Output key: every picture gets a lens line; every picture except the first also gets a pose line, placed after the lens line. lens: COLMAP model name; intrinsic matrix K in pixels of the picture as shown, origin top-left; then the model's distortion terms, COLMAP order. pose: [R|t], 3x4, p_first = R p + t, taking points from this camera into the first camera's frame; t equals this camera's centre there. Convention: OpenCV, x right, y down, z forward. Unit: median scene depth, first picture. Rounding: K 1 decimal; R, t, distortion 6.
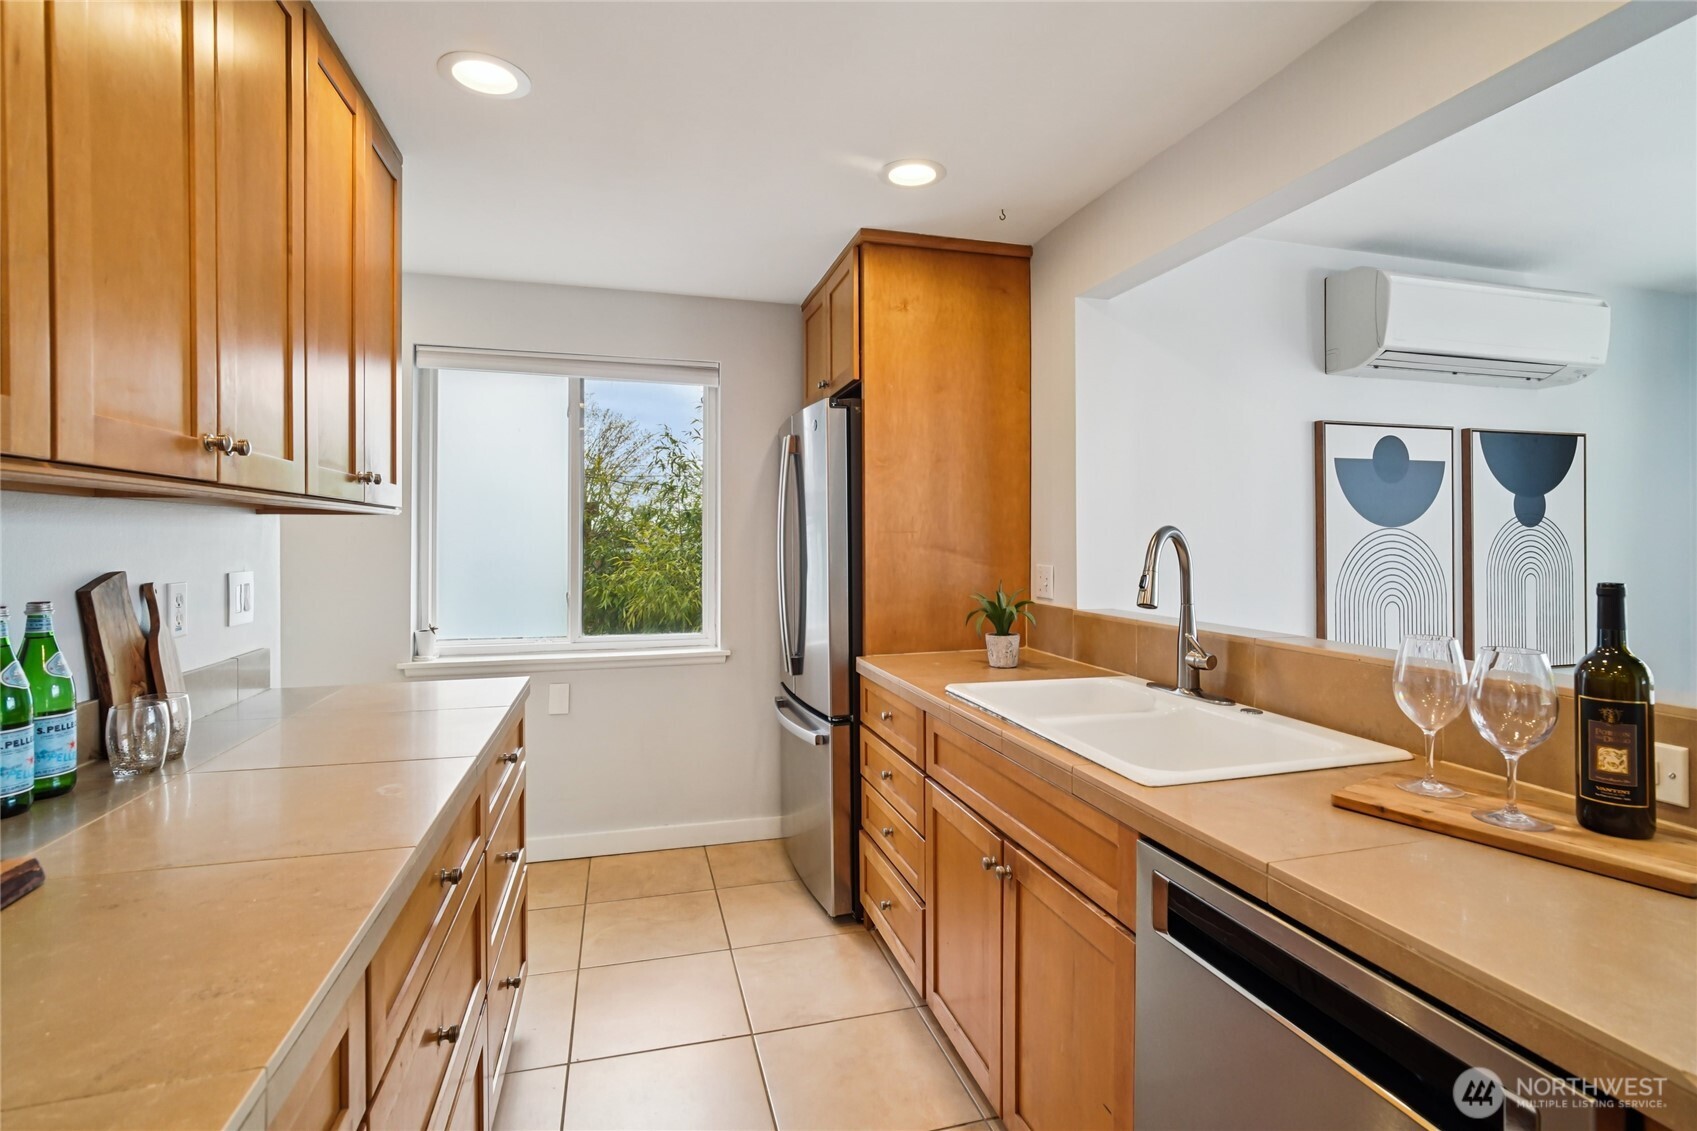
lens RADIAL K [[802.7, 0, 845.3], [0, 802.7, 533.6], [0, 0, 1]] dist [-0.002737, 0.001014]
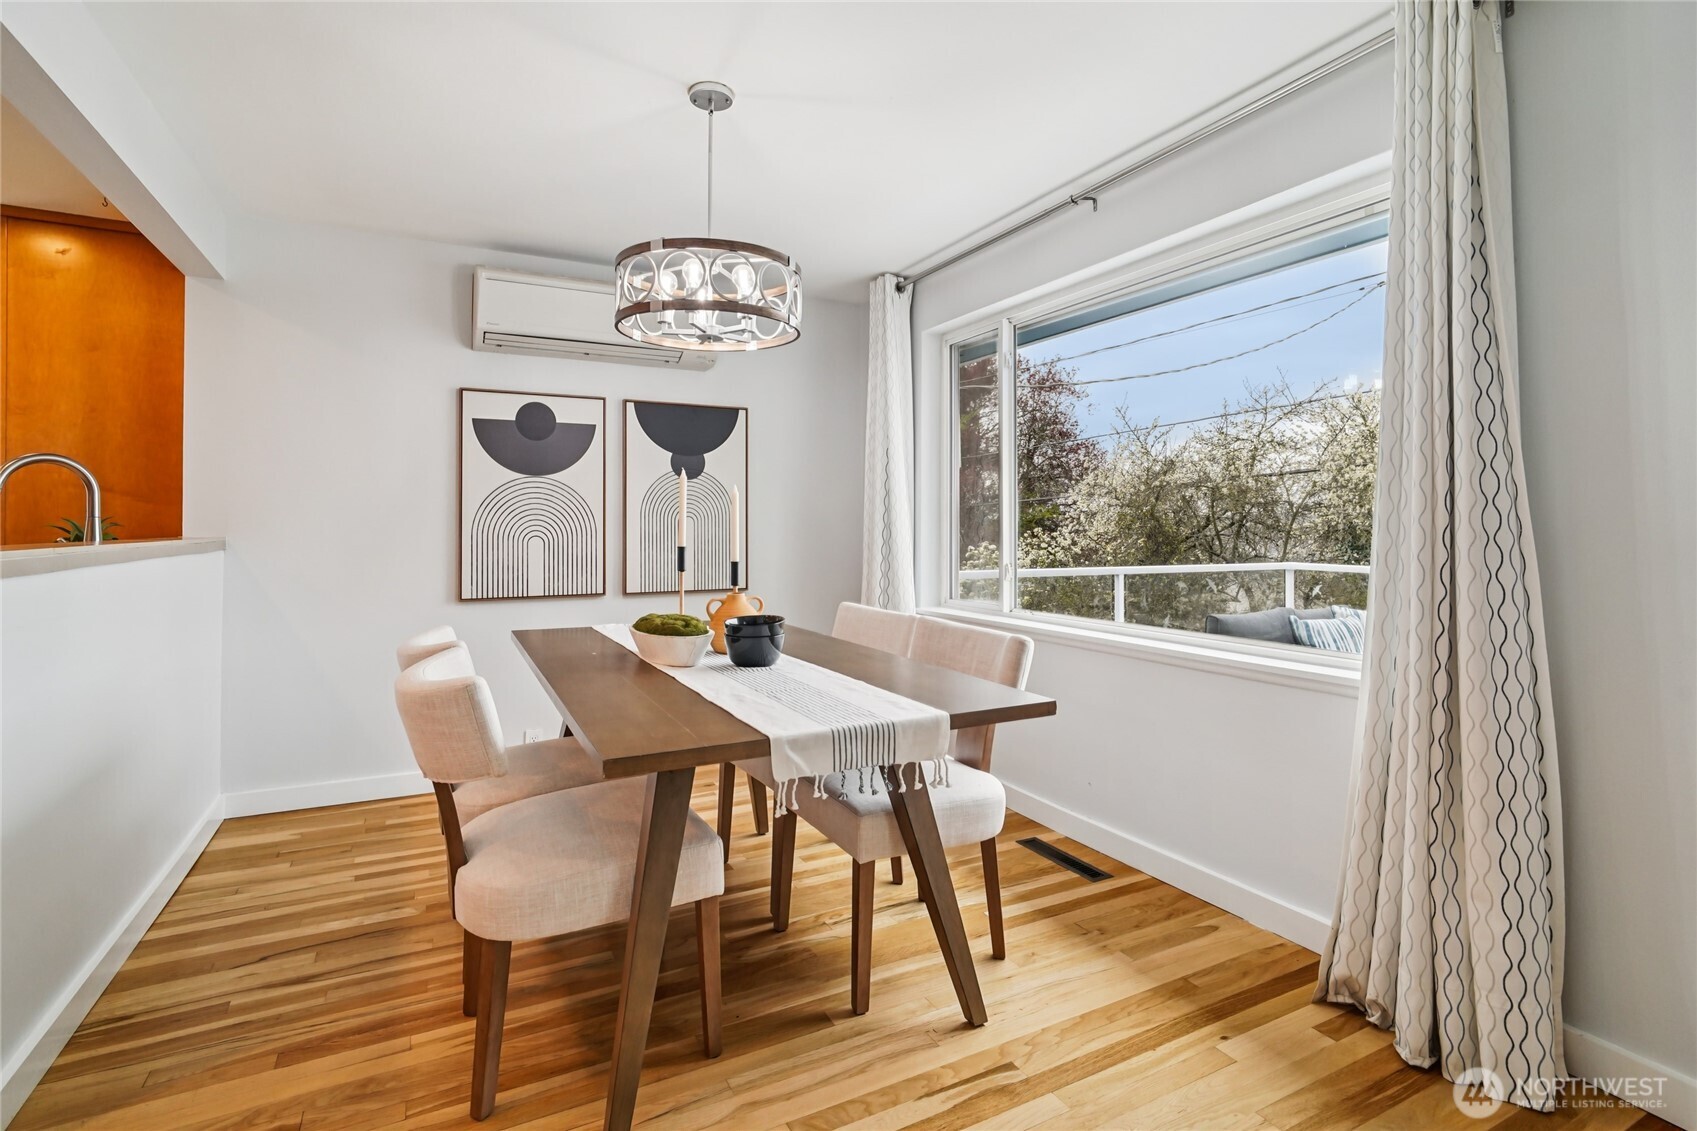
lens RADIAL K [[821.9, 0, 857.8], [0, 821.9, 525.1], [0, 0, 1]] dist [-0.007610, 0.001462]
pose [[0.979772, 0.001583, 0.200109, 0.915820], [-0.002038, 0.999996, 0.002067, 0.064282], [-0.200105, -0.002433, 0.979771, -0.345027]]
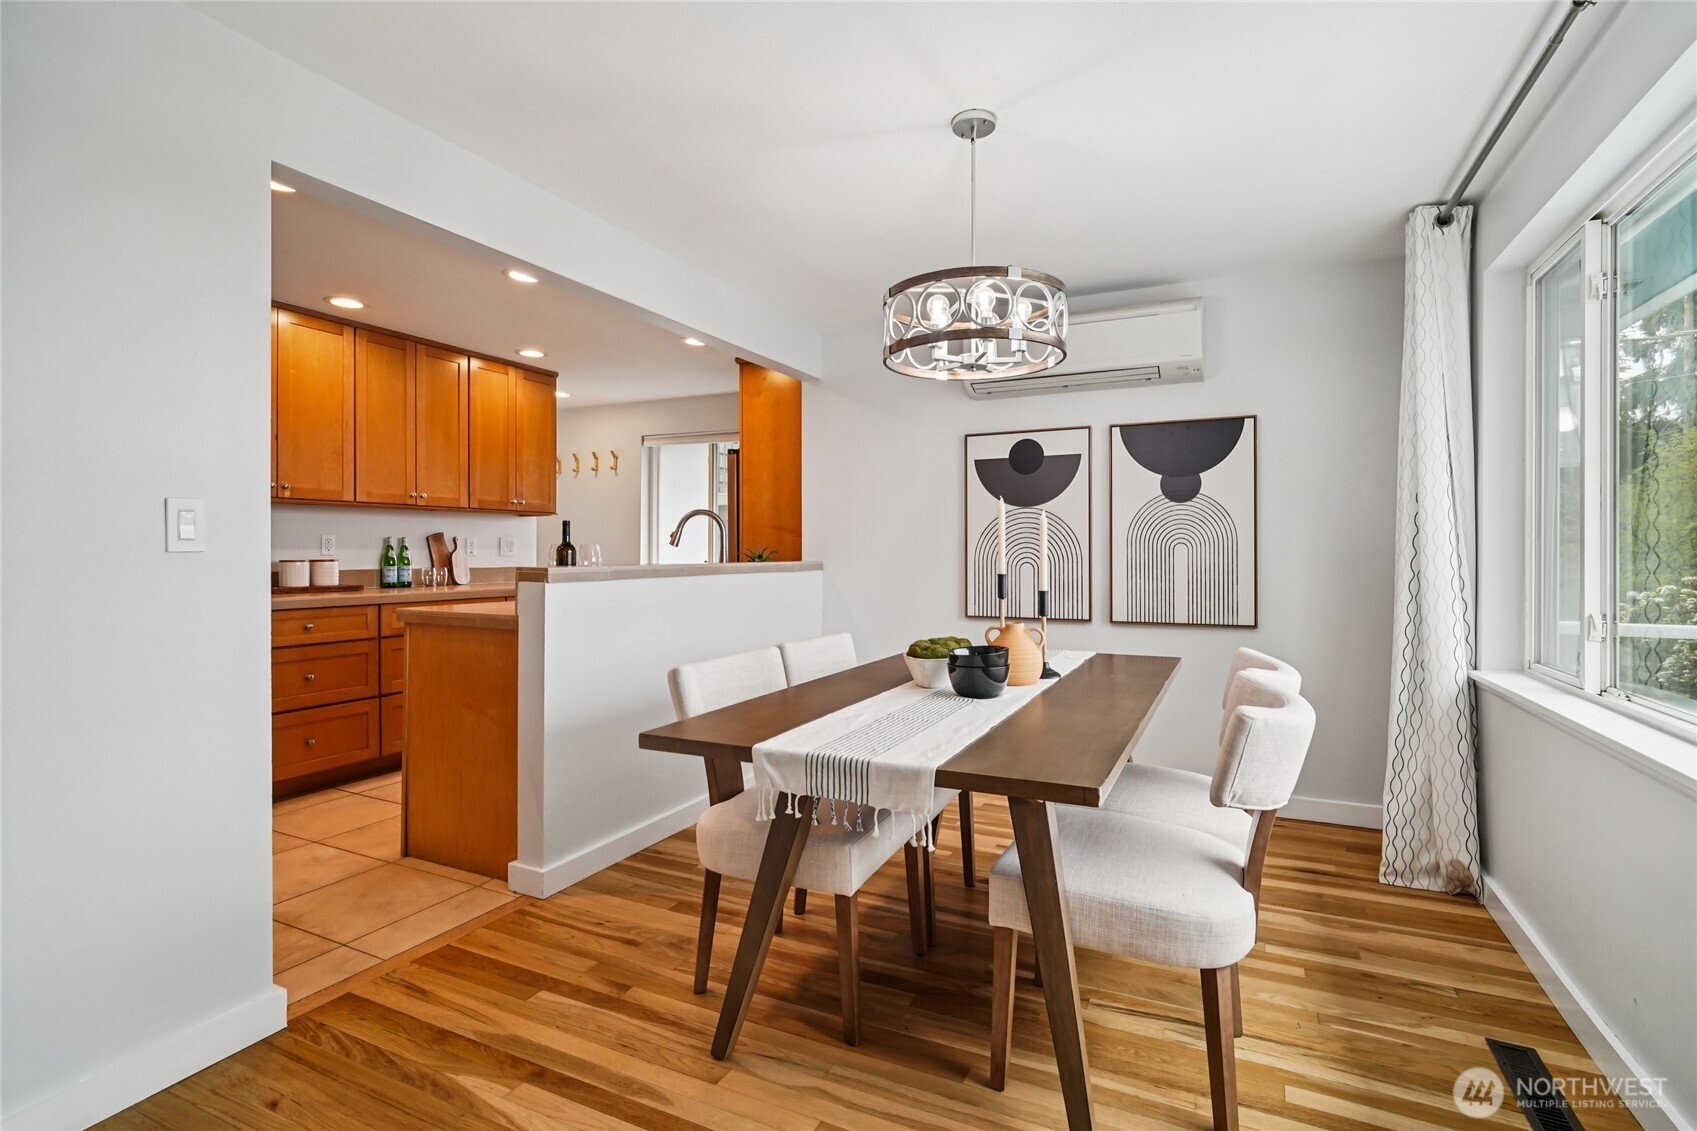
lens RADIAL K [[809.2, 0, 854.6], [0, 809.2, 560.3], [0, 0, 1]] dist [-0.009539, 0.000651]
pose [[0.744873, 0.007407, -0.667165, 1.372906], [0.001544, 0.999917, 0.012825, 0.063258], [0.667205, -0.010583, 0.744799, -0.202474]]
